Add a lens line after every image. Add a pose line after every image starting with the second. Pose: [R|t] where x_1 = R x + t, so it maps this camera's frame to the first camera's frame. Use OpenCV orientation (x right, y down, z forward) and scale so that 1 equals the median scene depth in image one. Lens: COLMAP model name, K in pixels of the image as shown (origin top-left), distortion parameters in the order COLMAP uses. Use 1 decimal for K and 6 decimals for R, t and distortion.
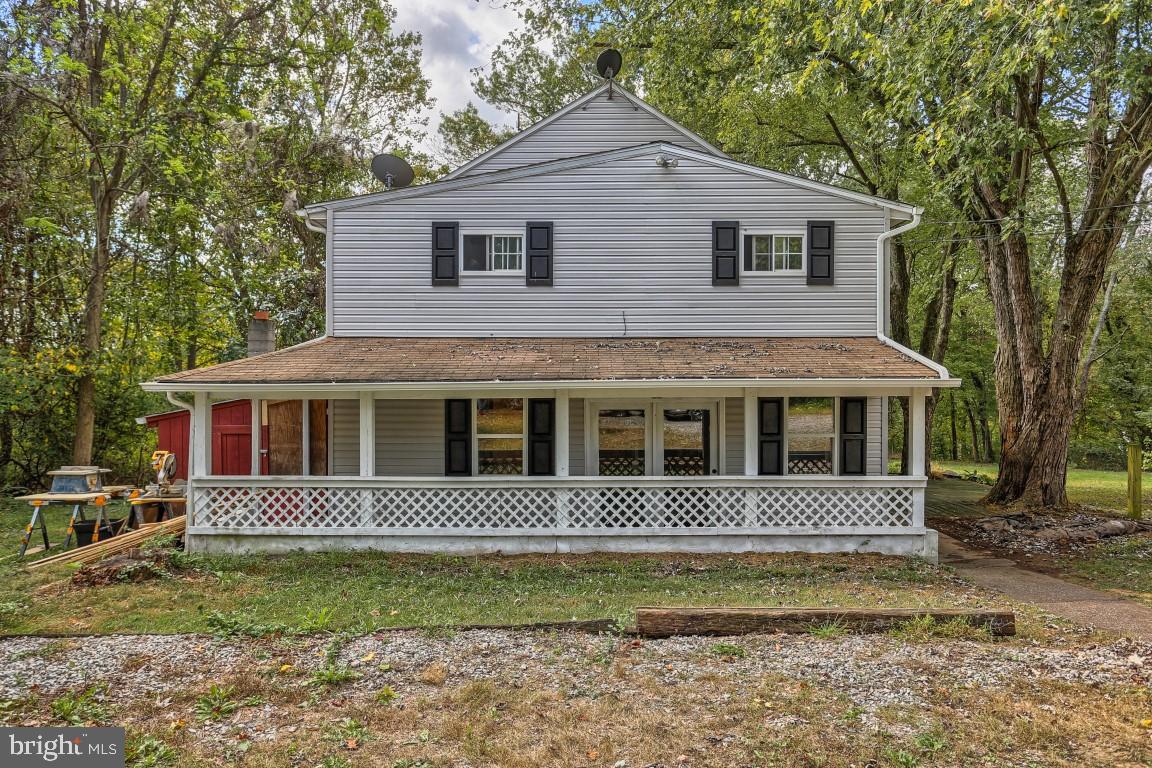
lens RADIAL K [[825.4, 0, 576.0], [0, 825.4, 384.0], [0, 0, 1]] dist [-0.043844, 0.062295]
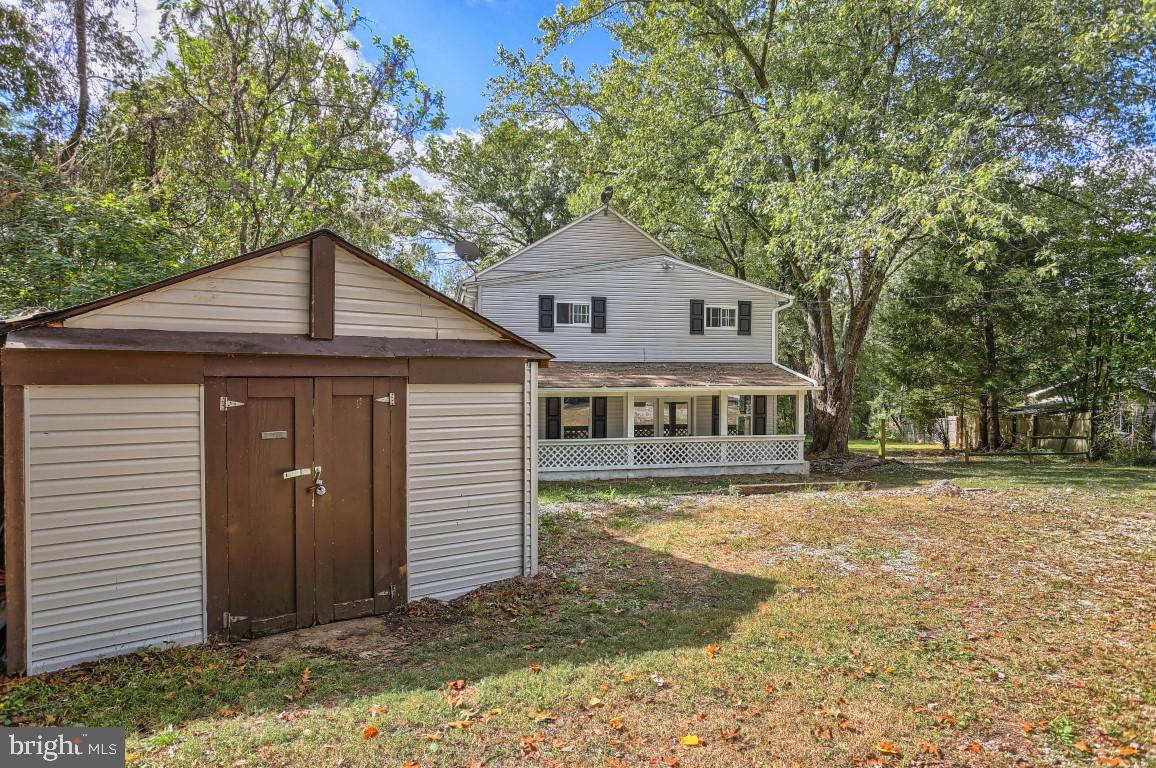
lens RADIAL K [[665.4, 0, 581.1], [0, 665.4, 390.6], [0, 0, 1]] dist [-0.046975, 0.000024]
pose [[0.975509, -0.001960, 0.219949, -0.413055], [-0.001104, 0.999904, 0.013808, -0.014926], [-0.219955, -0.013712, 0.975414, -0.409400]]
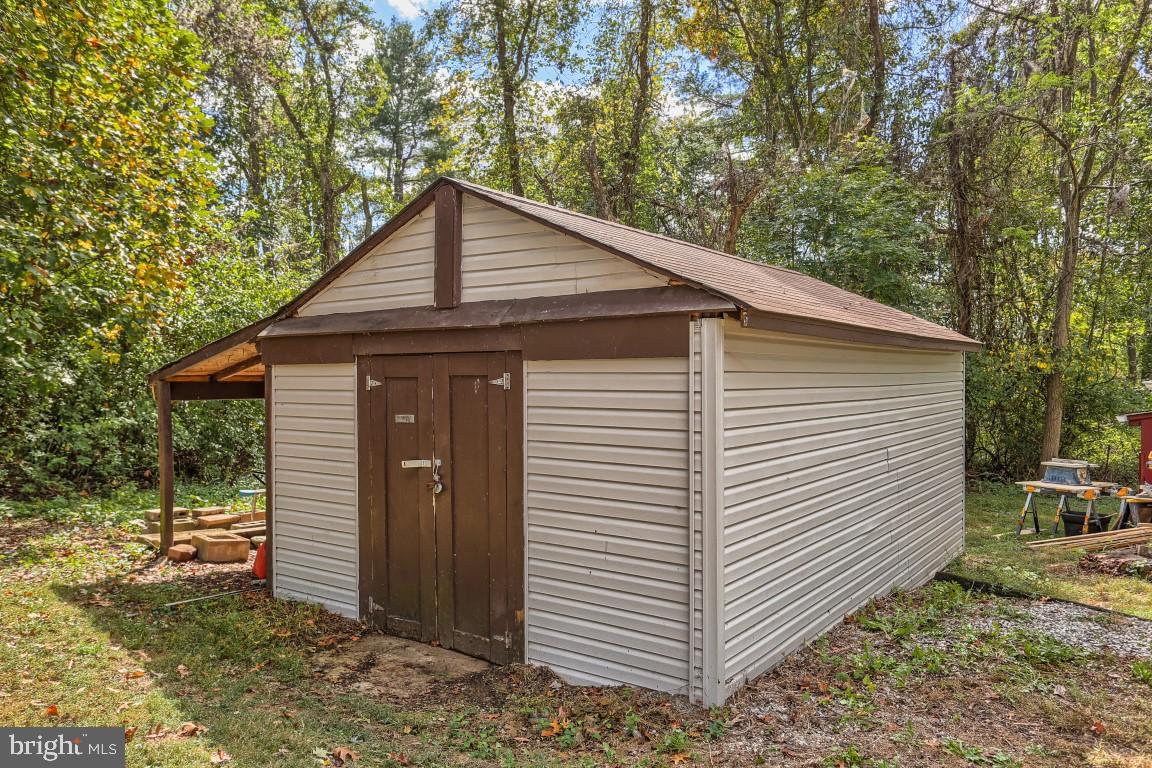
lens RADIAL K [[825.4, 0, 576.0], [0, 825.4, 384.0], [0, 0, 1]] dist [-0.043844, 0.062295]
pose [[0.506683, 0.005994, -0.862111, -0.016361], [-0.001541, 0.999981, 0.006046, -0.002676], [0.862131, -0.001735, 0.506683, -0.087300]]
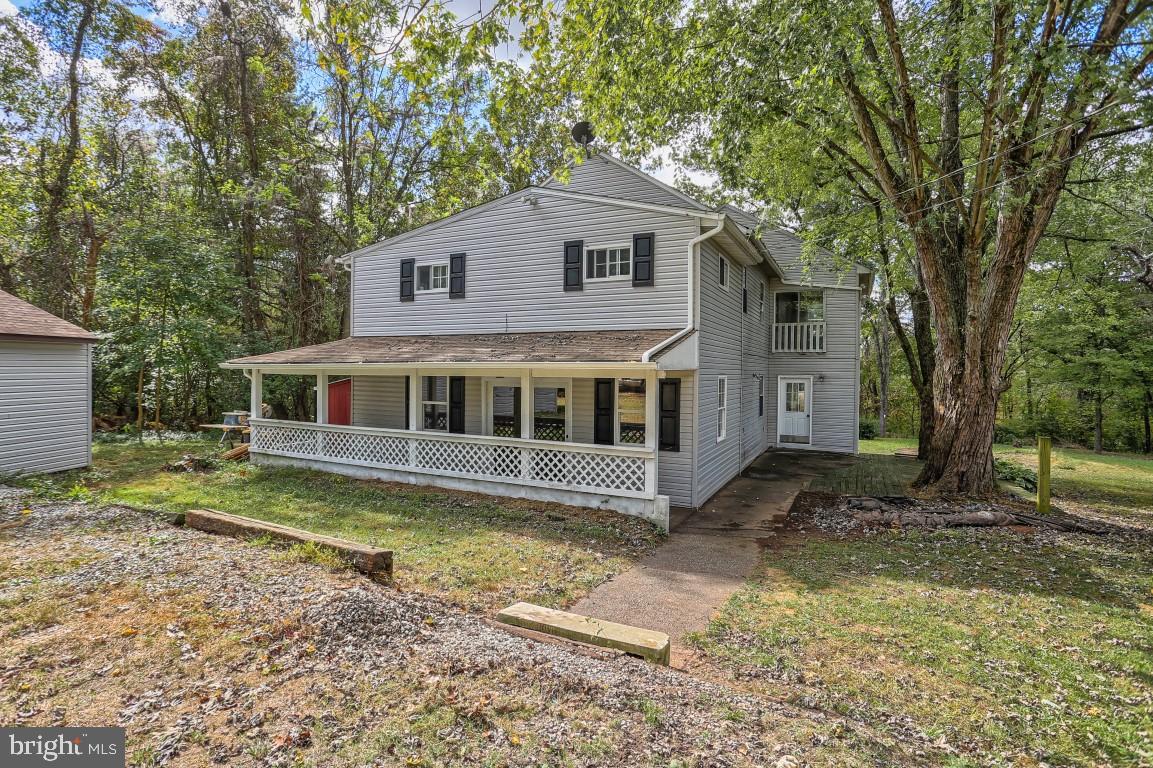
lens RADIAL K [[577.7, 0, 575.4], [0, 577.7, 372.9], [0, 0, 1]] dist [-0.067667, 0.000447]
pose [[0.895241, 0.011702, -0.445429, 0.605654], [-0.014042, 0.999899, -0.001955, 0.009259], [0.445361, 0.008005, 0.895315, 0.210368]]
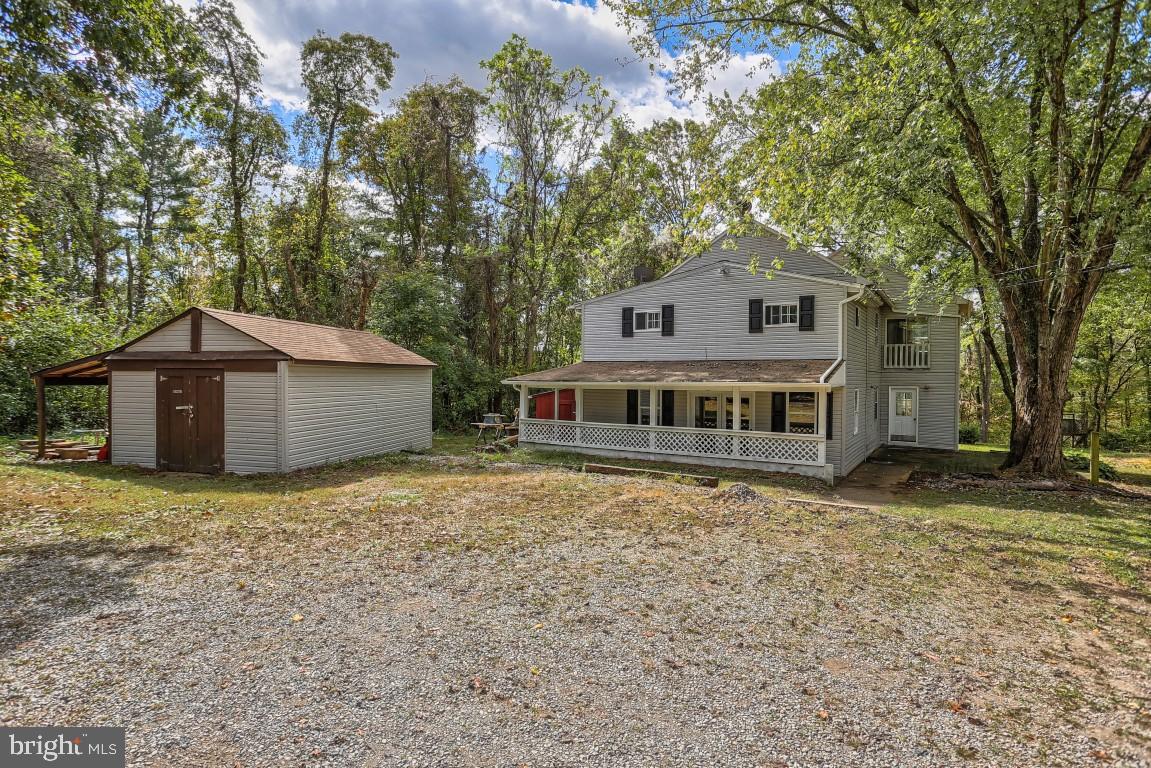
lens RADIAL K [[586.3, 0, 587.0], [0, 586.3, 378.9], [0, 0, 1]] dist [-0.075201, 0.033910]
pose [[0.835896, 0.008829, -0.548817, 0.617749], [-0.011588, 0.999932, -0.001564, -0.006288], [0.548765, 0.007667, 0.835941, -0.352588]]
